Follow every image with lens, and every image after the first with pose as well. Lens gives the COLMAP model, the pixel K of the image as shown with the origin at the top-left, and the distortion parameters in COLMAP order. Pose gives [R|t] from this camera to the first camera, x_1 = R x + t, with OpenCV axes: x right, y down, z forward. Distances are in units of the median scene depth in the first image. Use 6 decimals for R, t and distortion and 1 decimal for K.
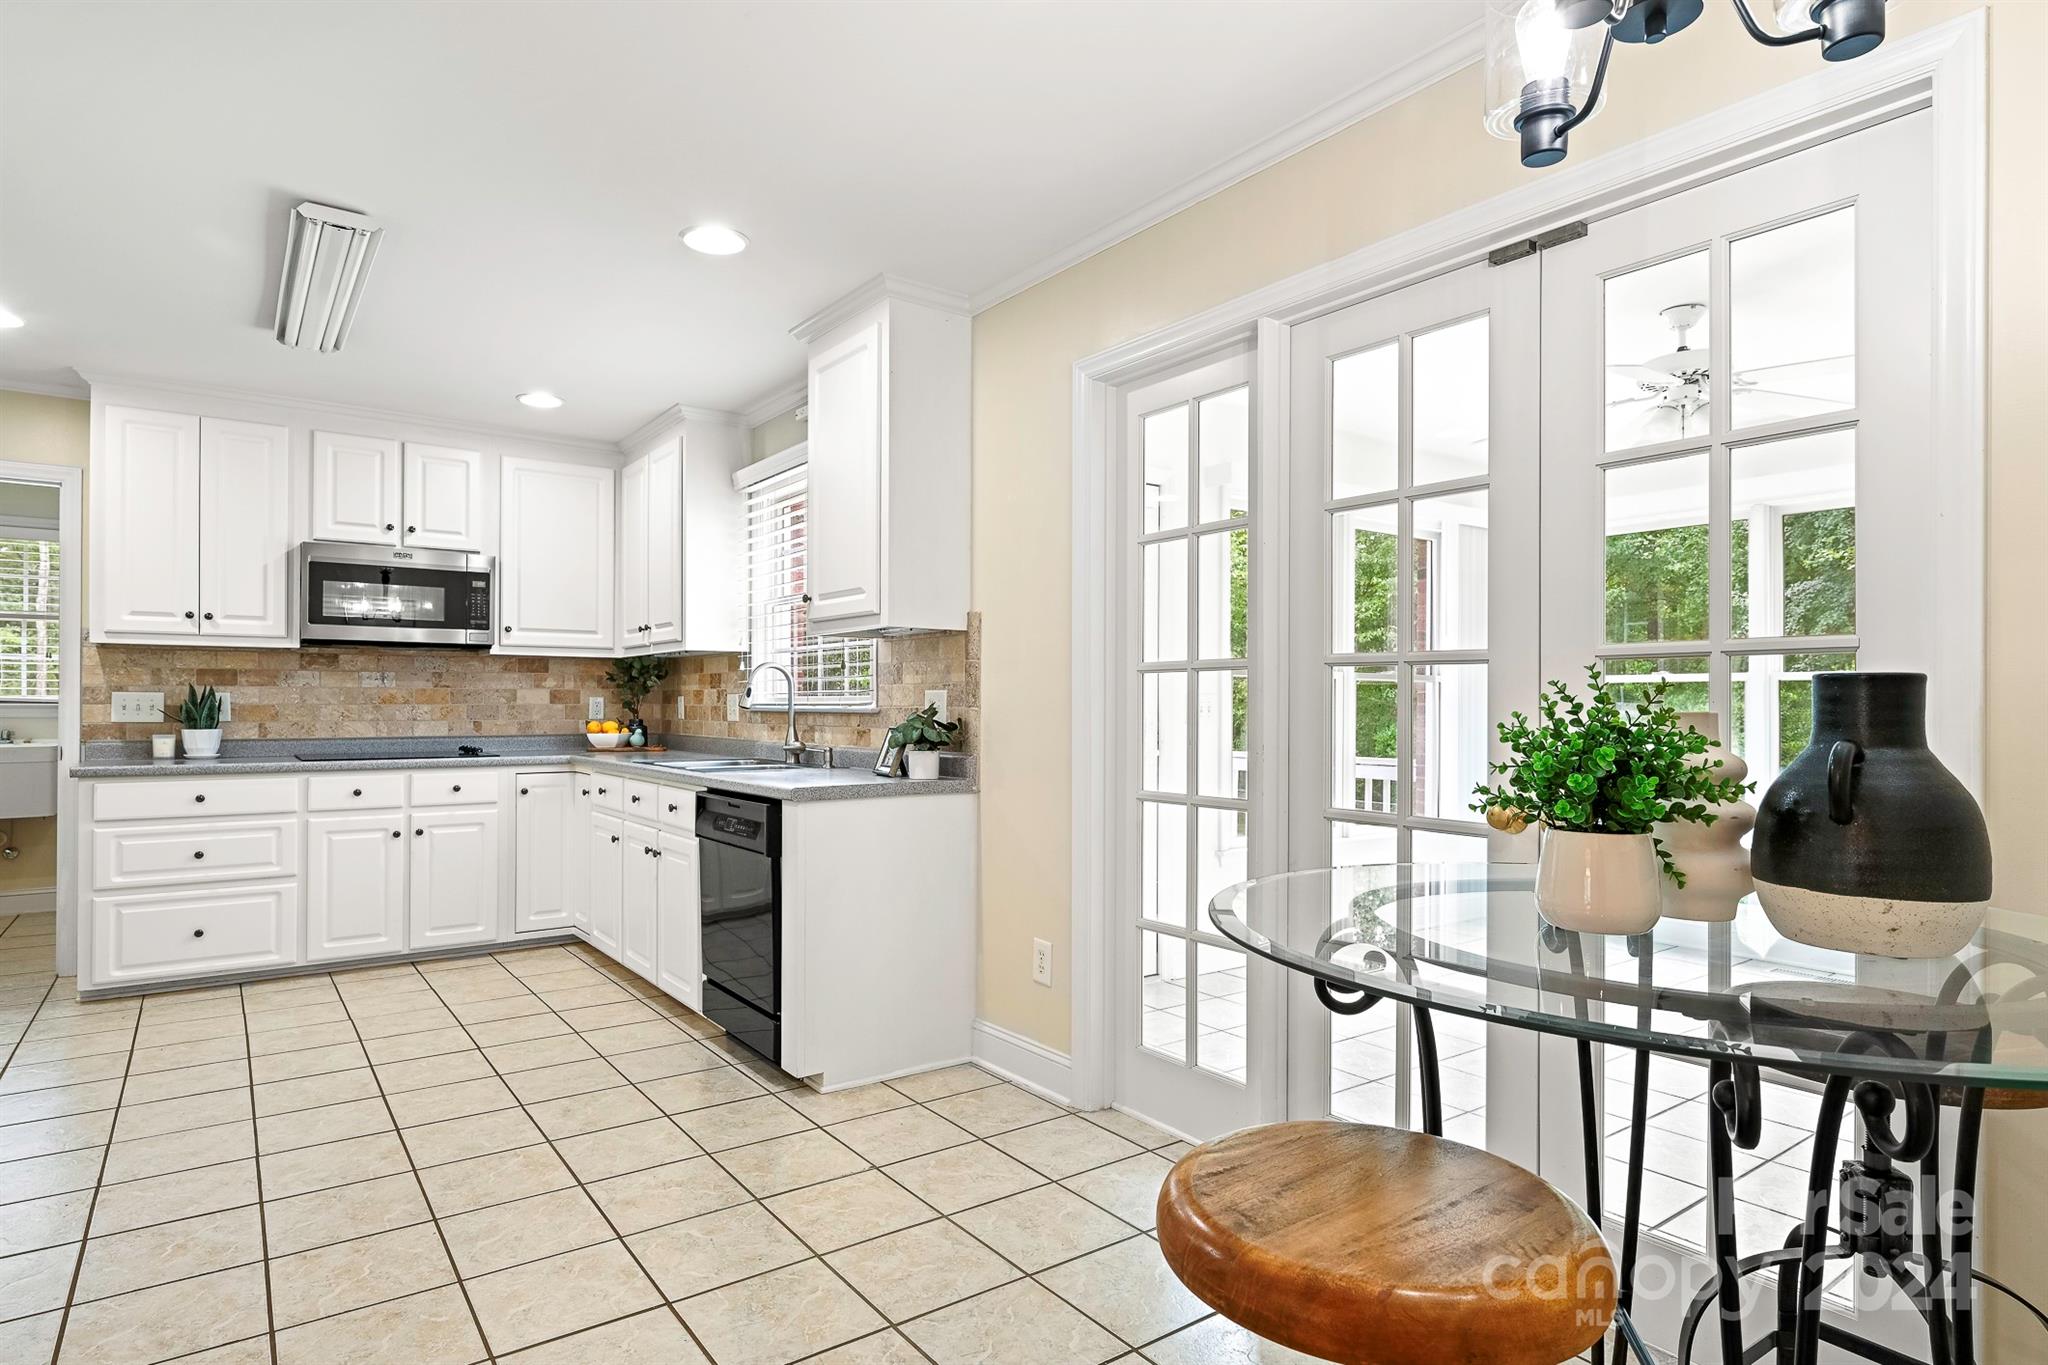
lens RADIAL K [[1068.4, 0, 1018.4], [0, 1068.4, 694.2], [0, 0, 1]] dist [-0.005596, 0.002038]
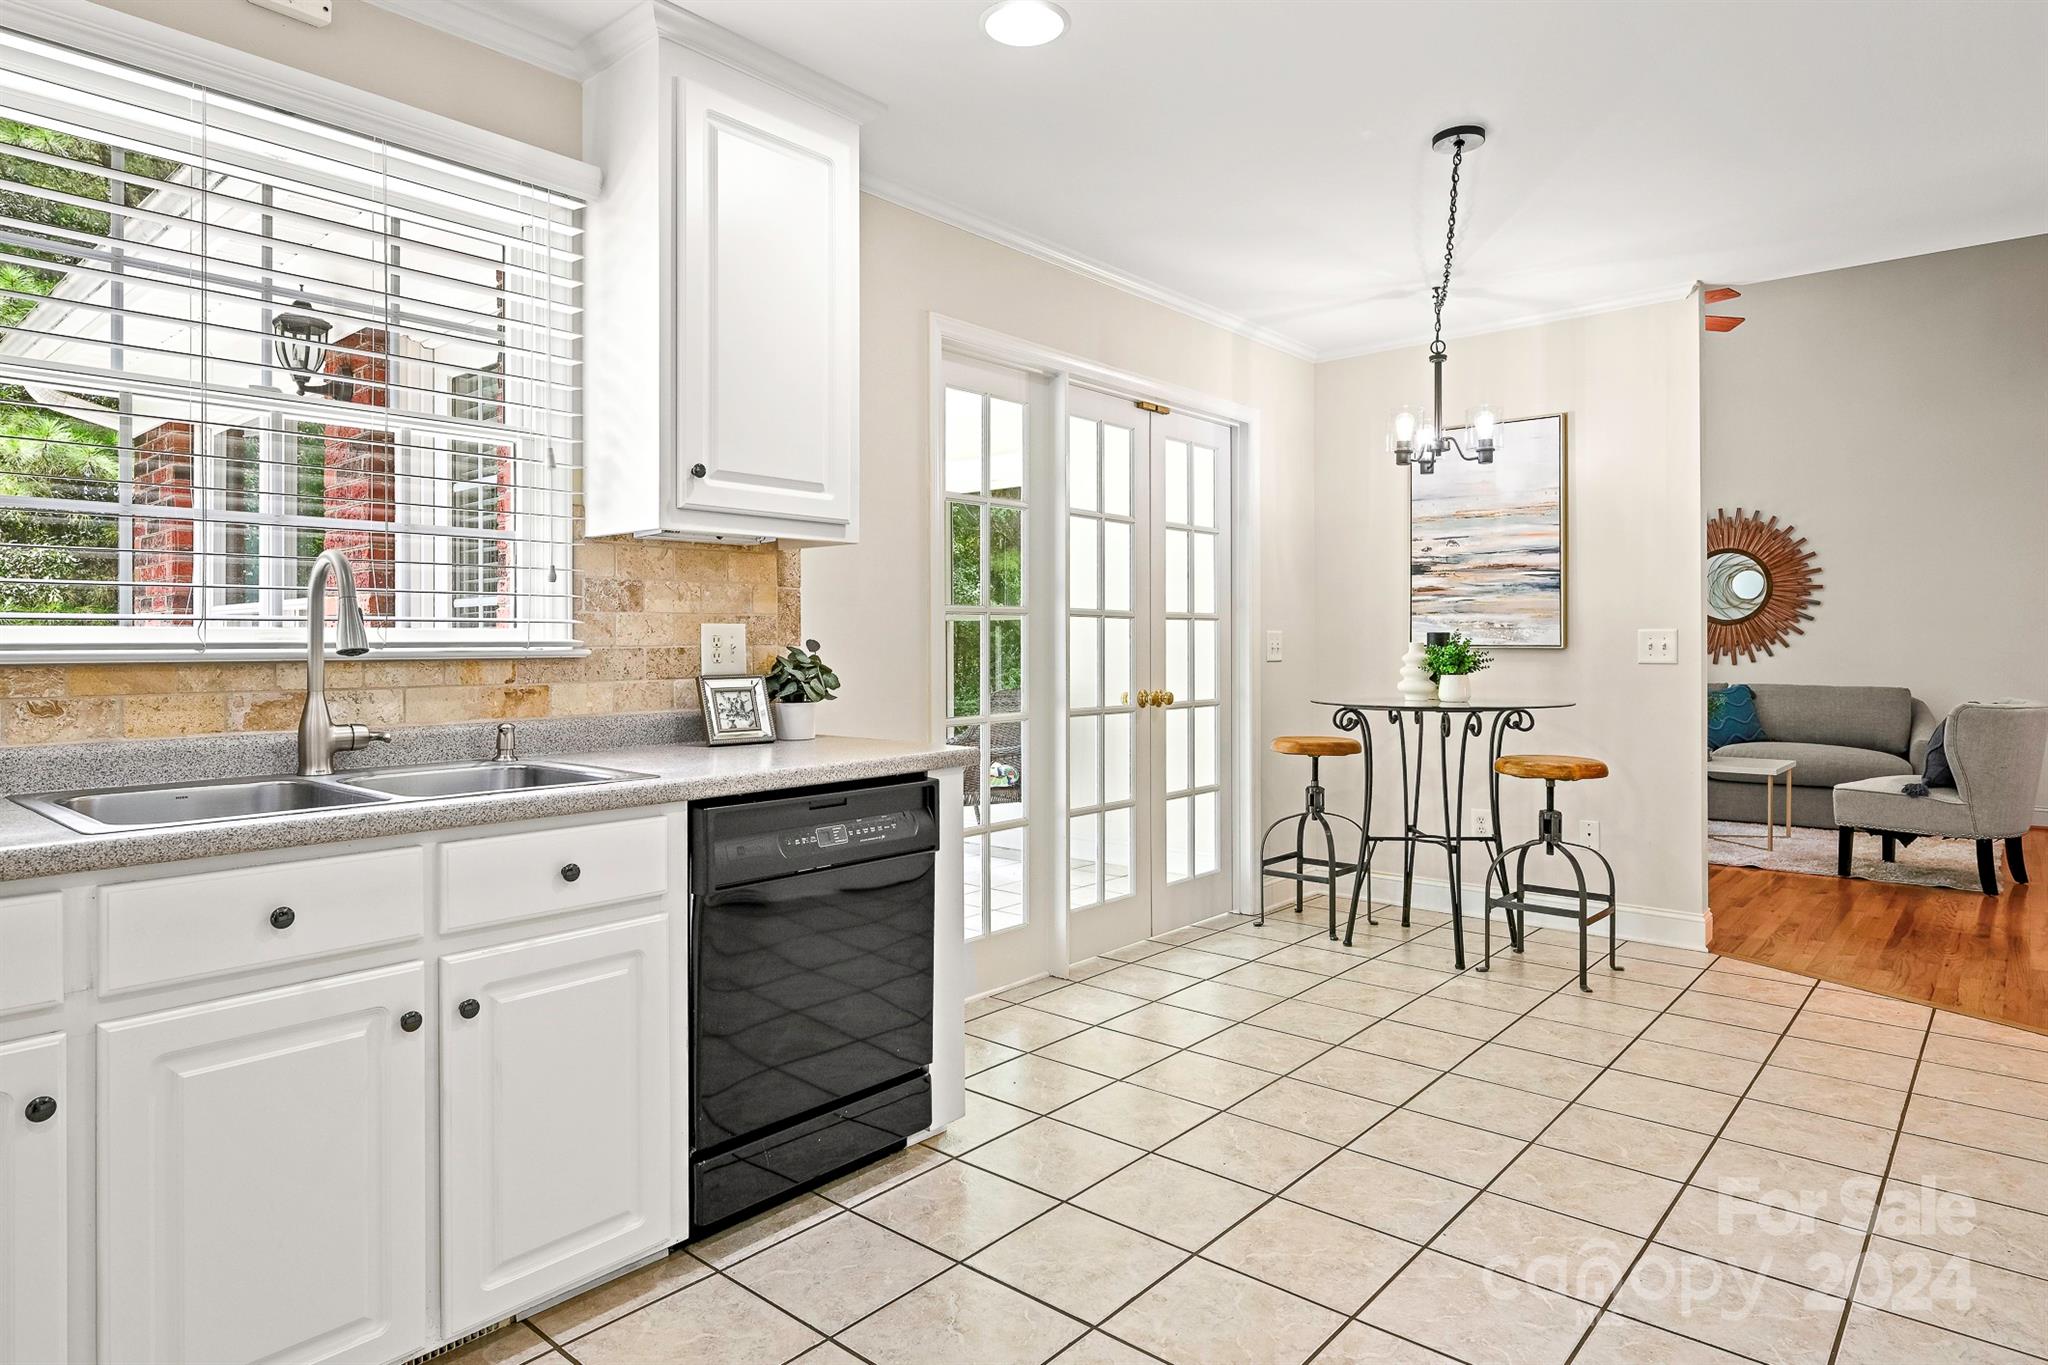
lens RADIAL K [[1068.4, 0, 1032.3], [0, 1068.4, 663.2], [0, 0, 1]] dist [-0.005596, 0.002038]
pose [[-0.178677, -0.011576, 0.983840, -0.809048], [0.001025, 0.999928, 0.011952, 0.014372], [-0.983907, 0.003144, -0.178652, 0.895812]]
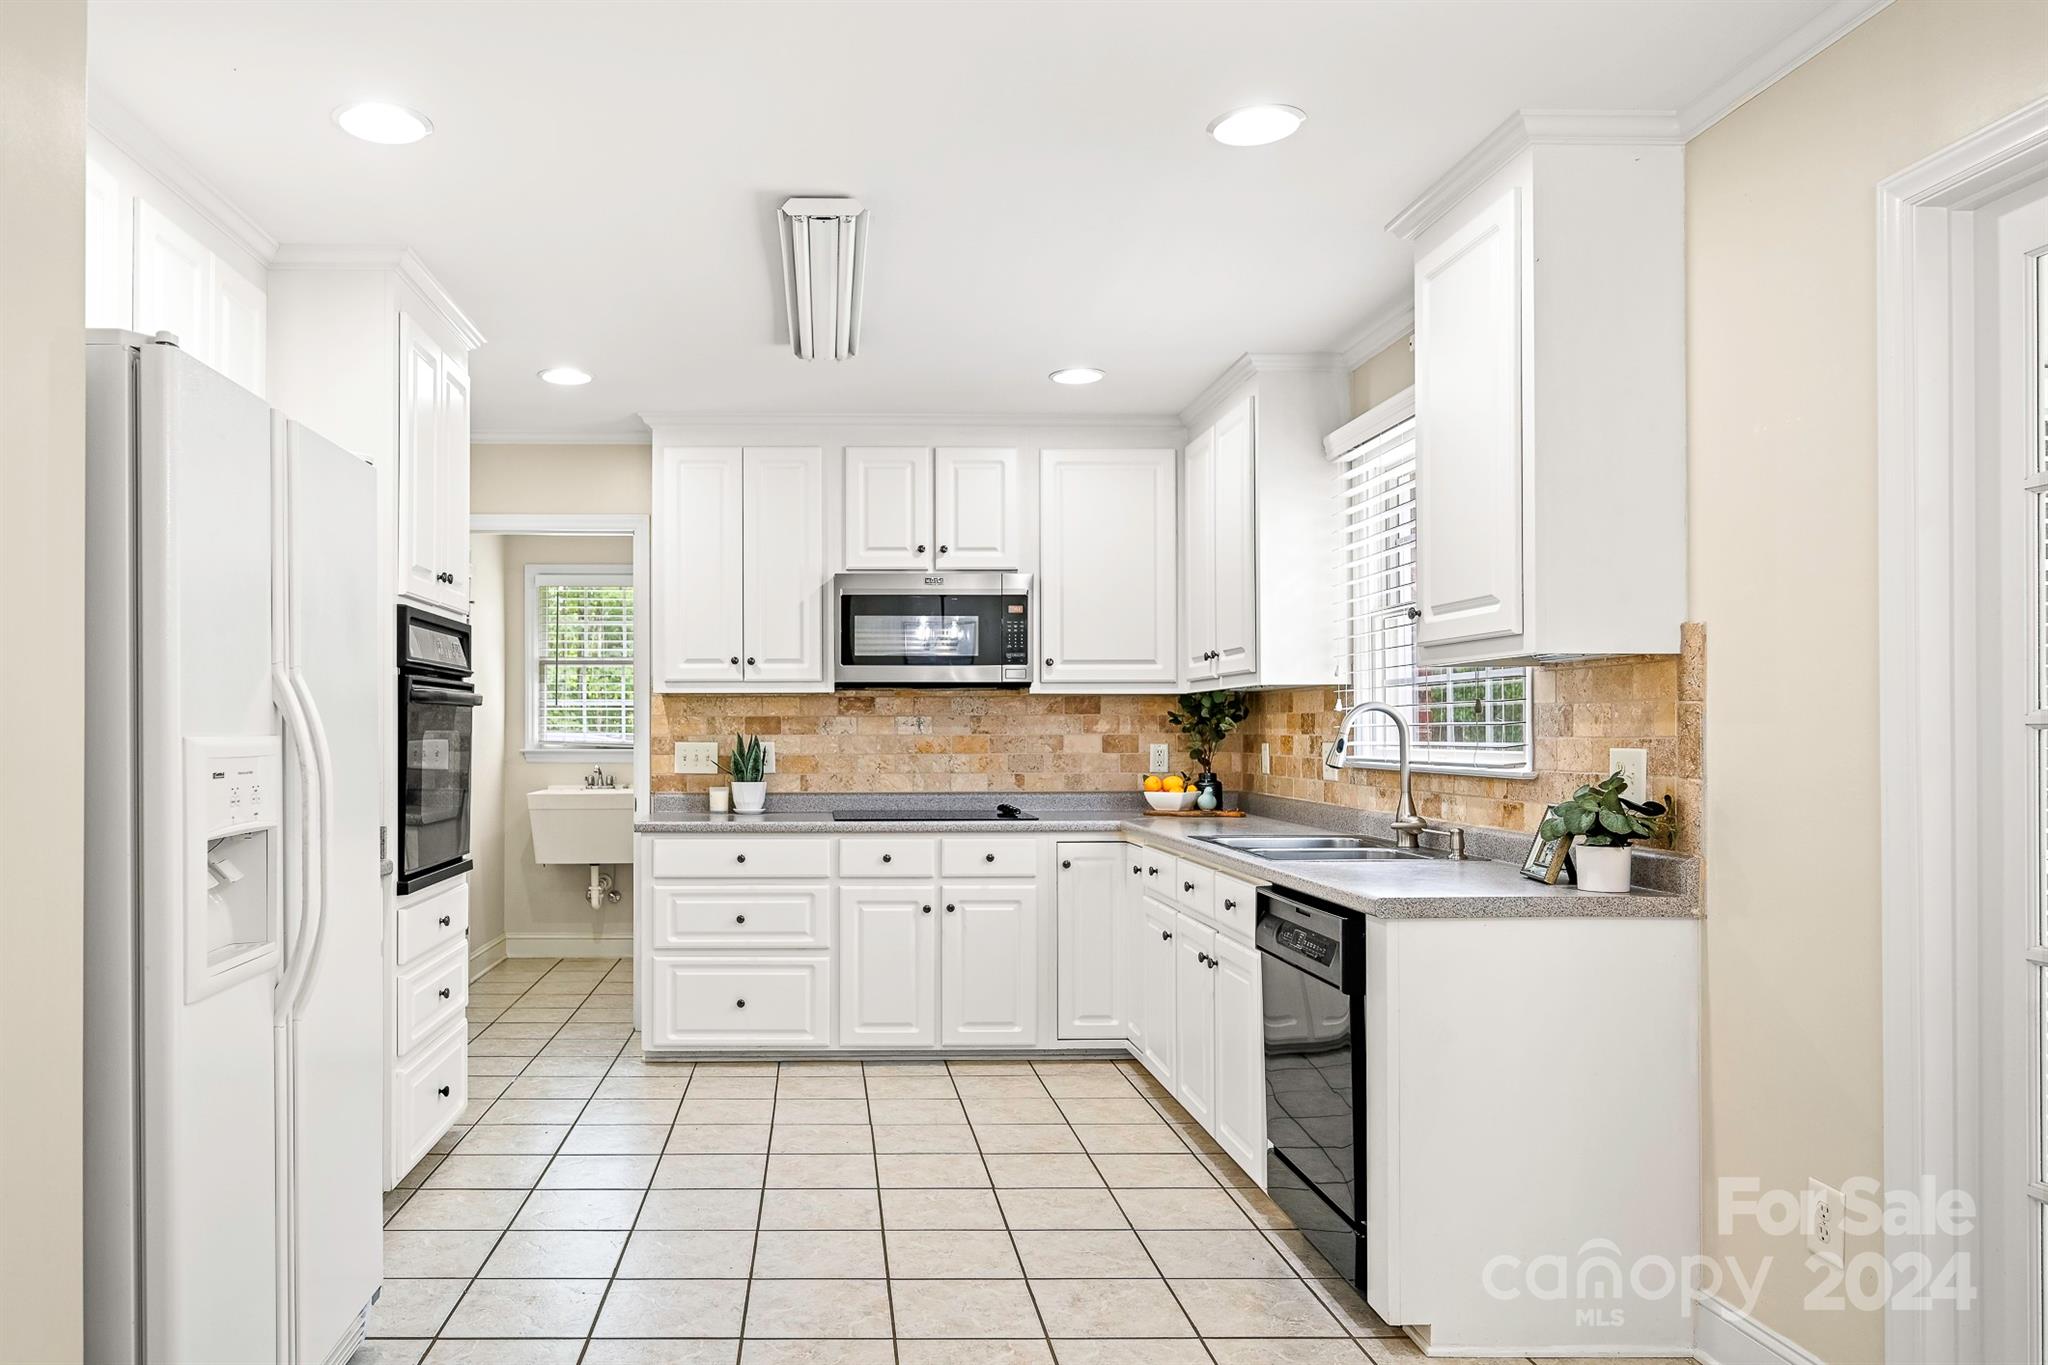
lens RADIAL K [[1402.3, 0, 879.3], [0, 1402.3, 714.2], [0, 0, 1]] dist [-0.004038, 0.003381]
pose [[0.818852, -0.007365, -0.573958, 0.034545], [0.005951, 0.999973, -0.004342, -0.022433], [0.573974, 0.000140, 0.818873, 0.068023]]
